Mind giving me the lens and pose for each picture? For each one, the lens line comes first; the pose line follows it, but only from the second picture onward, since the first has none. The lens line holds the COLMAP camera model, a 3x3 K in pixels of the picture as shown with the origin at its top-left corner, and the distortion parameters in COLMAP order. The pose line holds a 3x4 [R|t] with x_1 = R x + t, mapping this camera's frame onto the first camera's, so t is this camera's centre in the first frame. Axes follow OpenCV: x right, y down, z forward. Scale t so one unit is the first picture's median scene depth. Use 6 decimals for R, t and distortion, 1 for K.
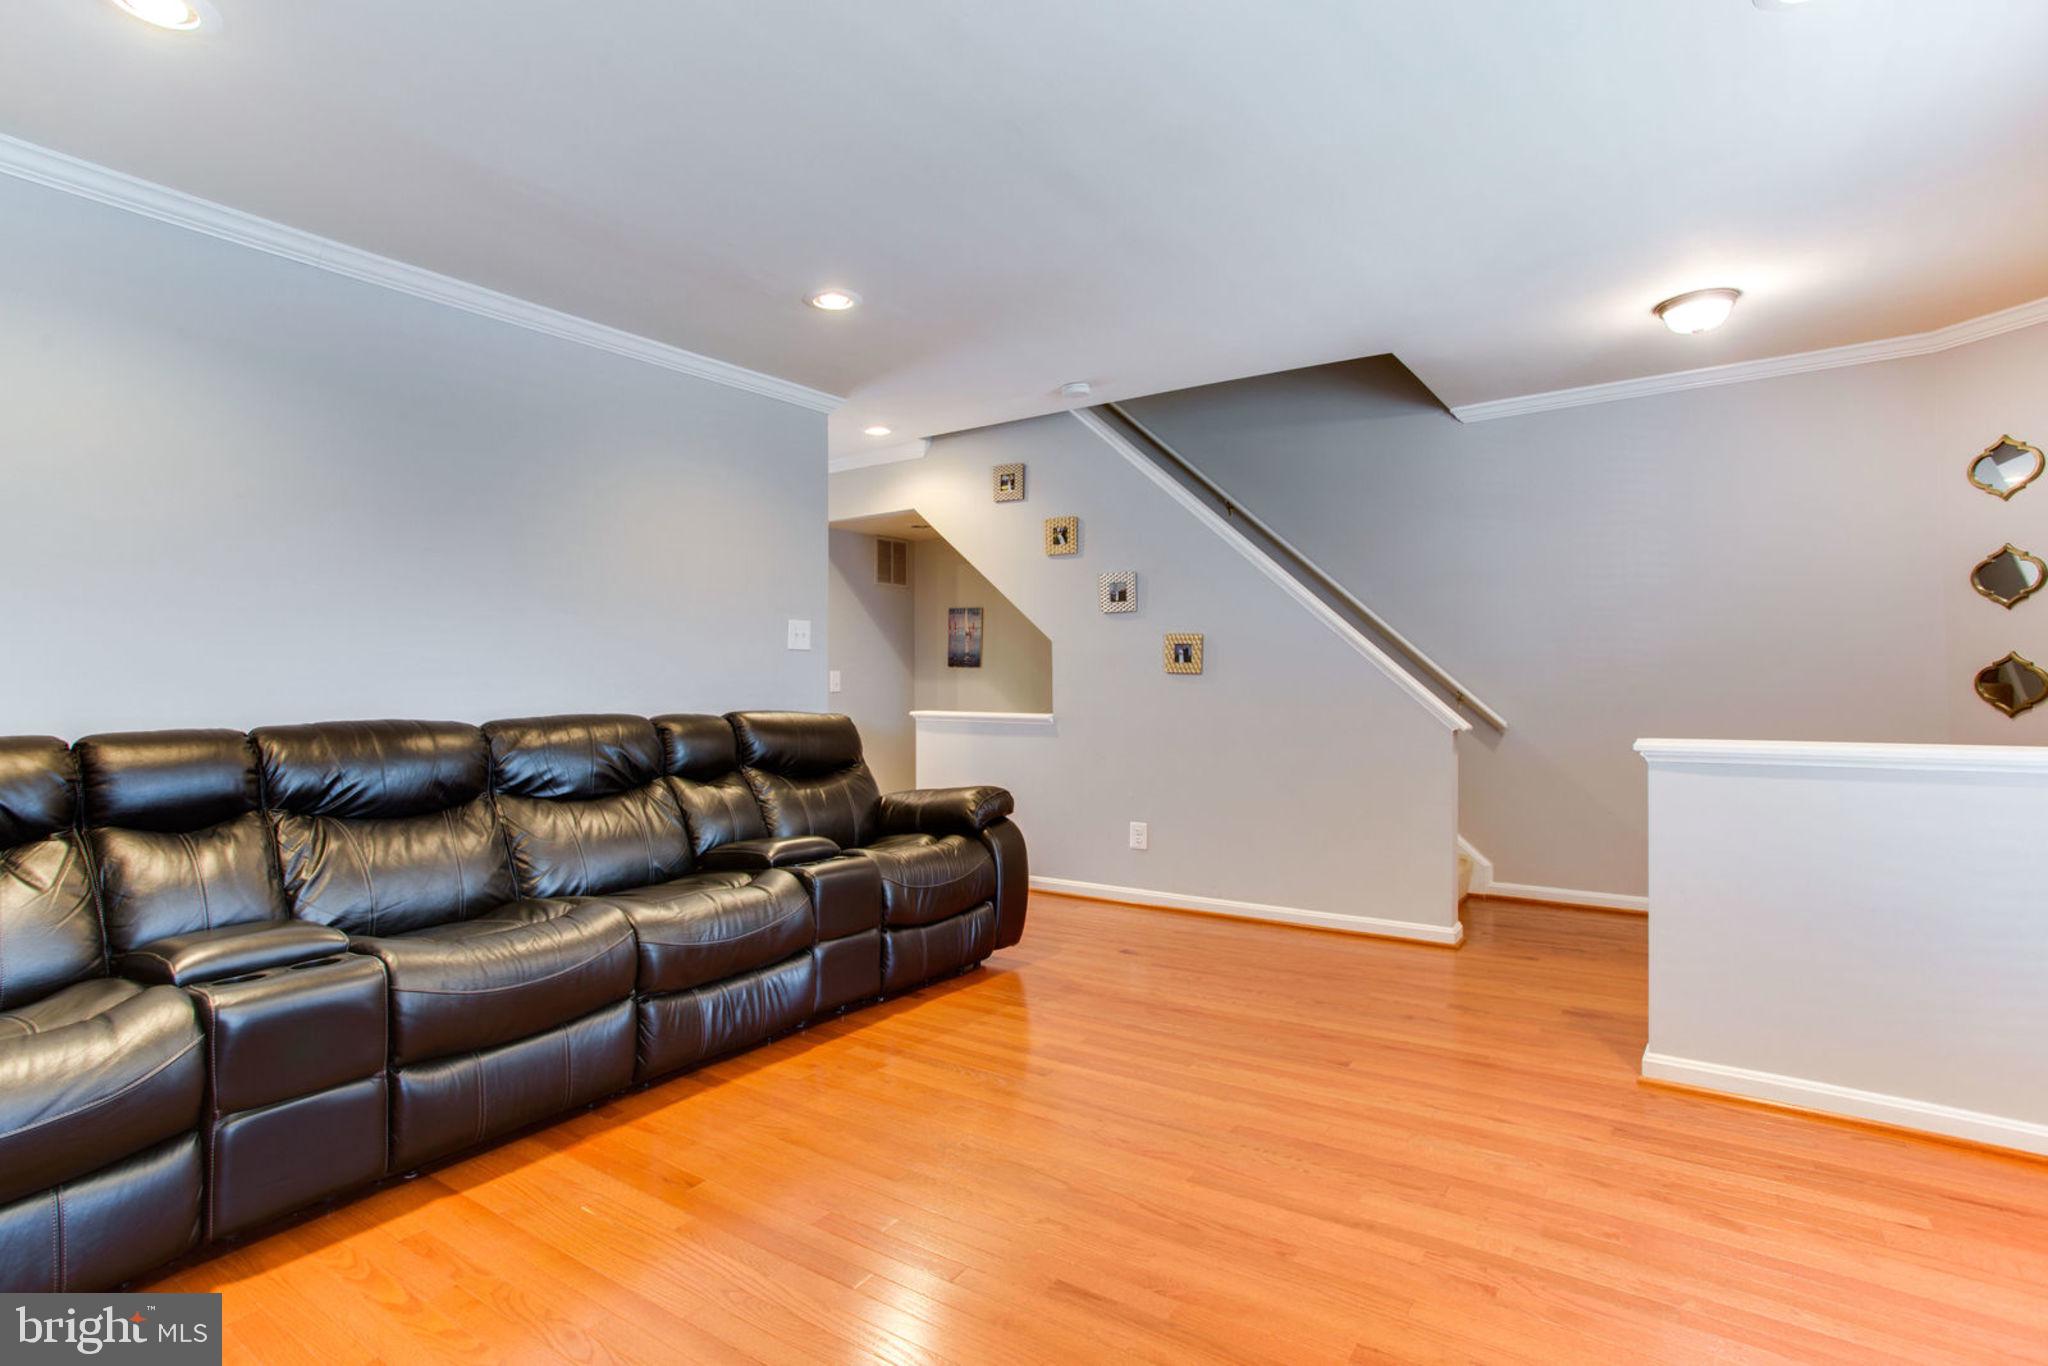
lens RADIAL K [[1012.8, 0, 999.7], [0, 1012.8, 659.3], [0, 0, 1]] dist [-0.001793, 0.000367]
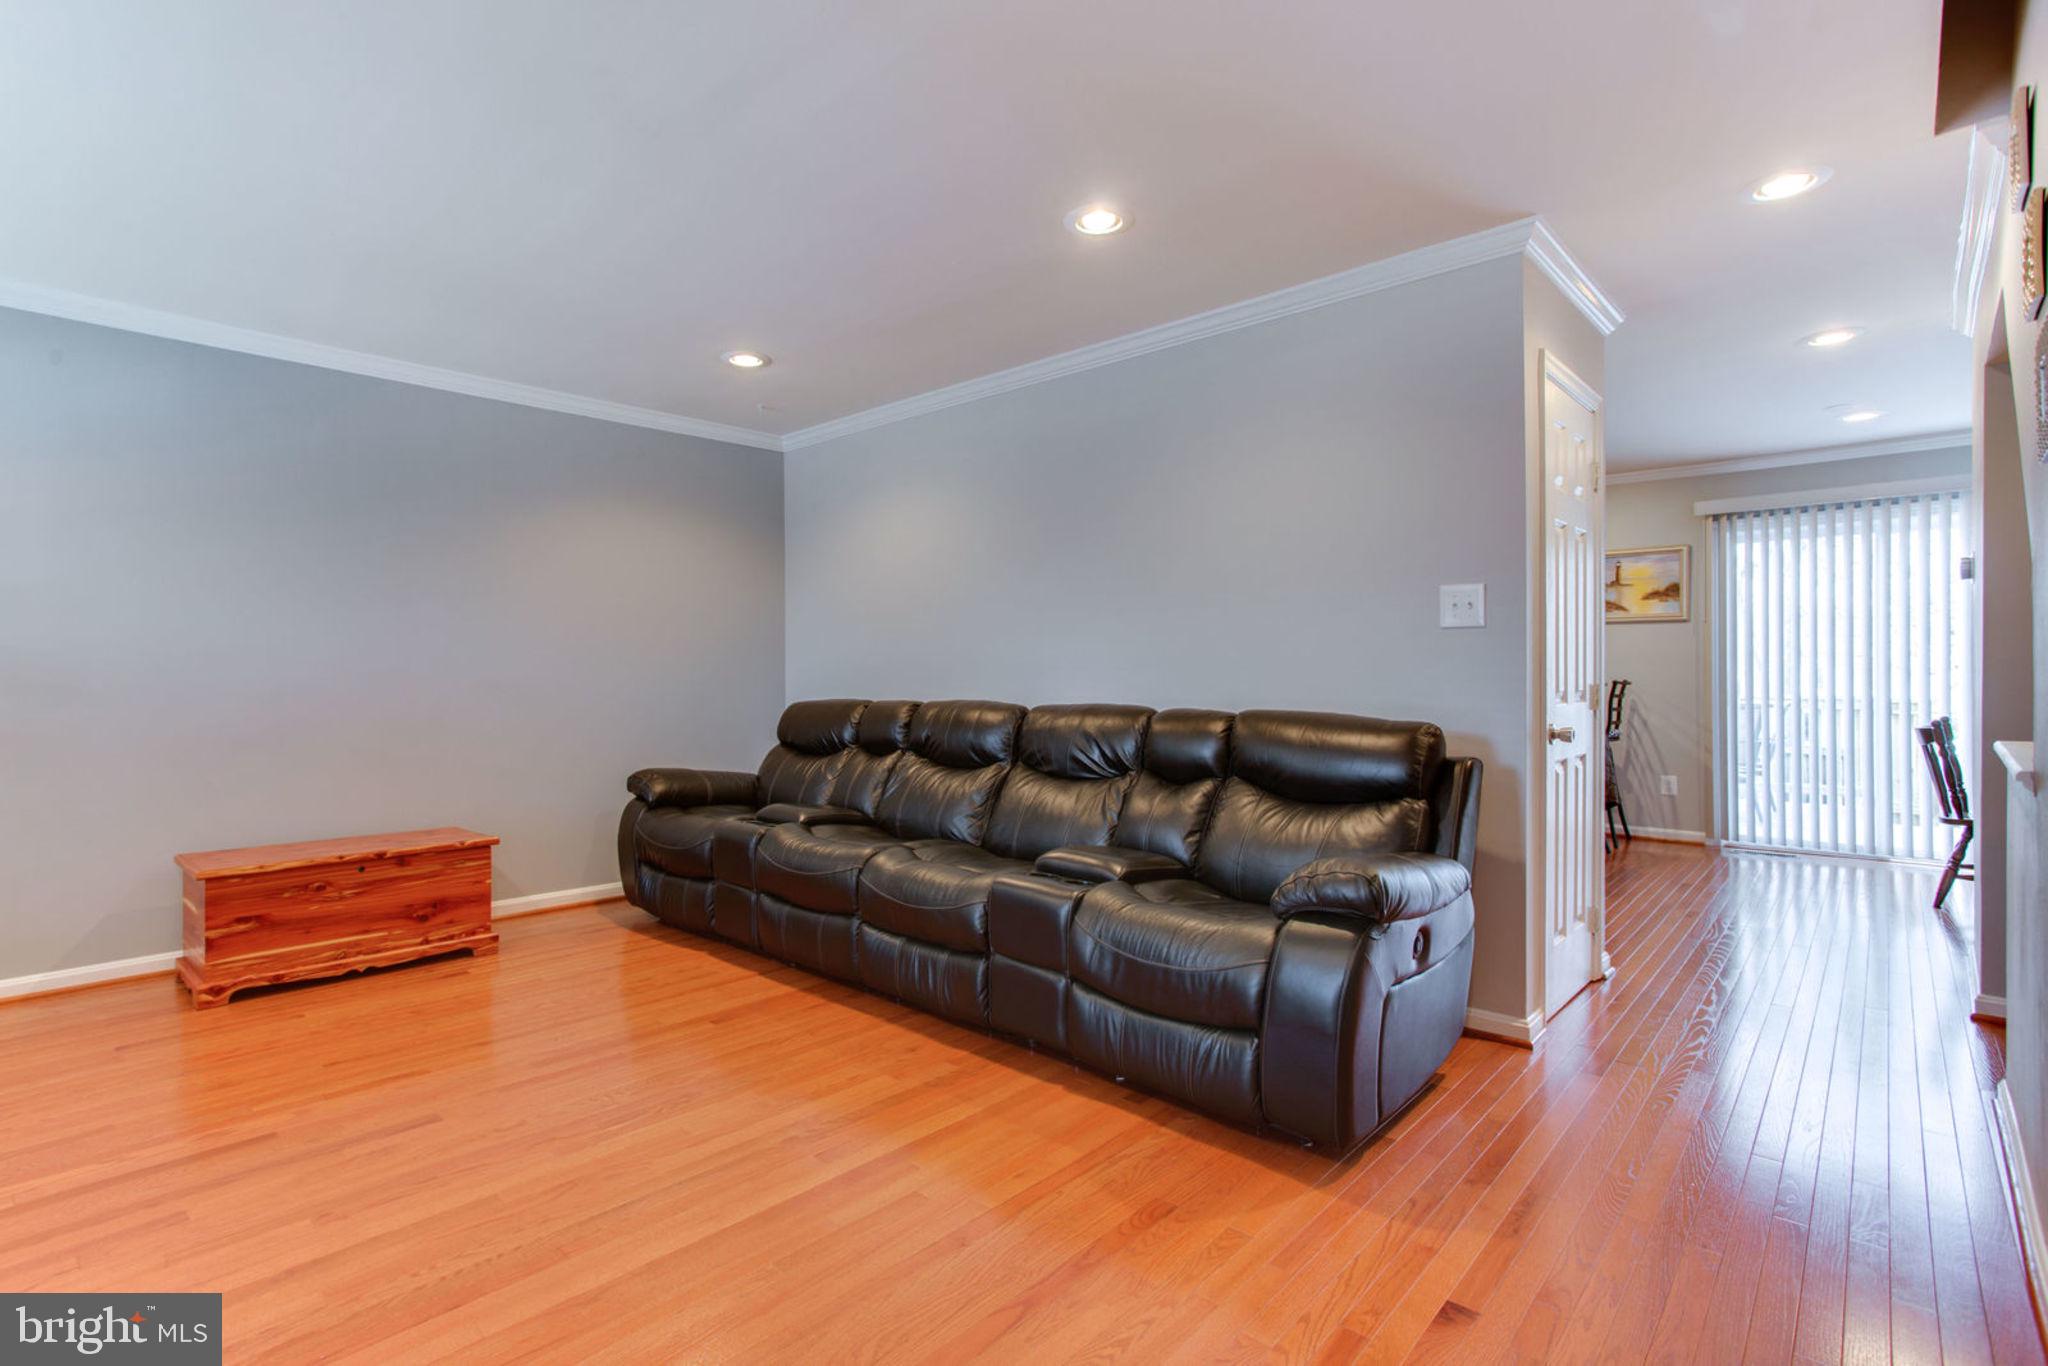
lens RADIAL K [[1002.6, 0, 1000.7], [0, 1002.6, 696.6], [0, 0, 1]] dist [-0.003195, 0.000092]
pose [[-0.158599, 0.010662, -0.987286, 0.703387], [0.019857, 0.999774, 0.007607, 0.034818], [0.987143, -0.018398, -0.158775, 1.109748]]
